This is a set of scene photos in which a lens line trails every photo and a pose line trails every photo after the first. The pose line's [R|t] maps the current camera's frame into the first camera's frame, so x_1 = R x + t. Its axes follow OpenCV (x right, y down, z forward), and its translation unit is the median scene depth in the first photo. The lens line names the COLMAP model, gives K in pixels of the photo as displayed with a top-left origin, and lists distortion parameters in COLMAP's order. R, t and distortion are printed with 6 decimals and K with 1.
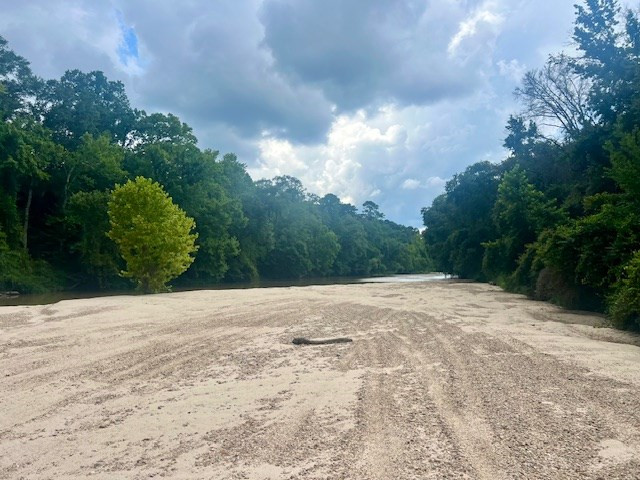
lens RADIAL K [[475.8, 0, 320.0], [0, 475.8, 240.0], [0, 0, 1]] dist [0.034456, -0.000748]
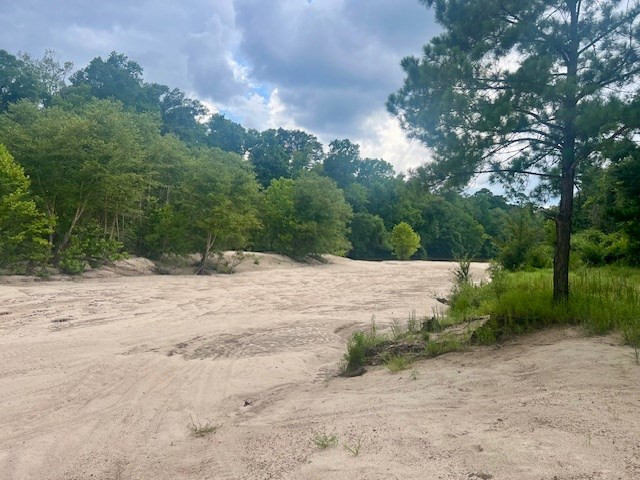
lens RADIAL K [[475.8, 0, 320.0], [0, 475.8, 240.0], [0, 0, 1]] dist [0.034456, -0.000748]
pose [[0.949854, 0.046275, -0.309251, 0.012083], [-0.030223, 0.997945, 0.056498, -0.037322], [0.311230, -0.044318, 0.949301, -0.430130]]
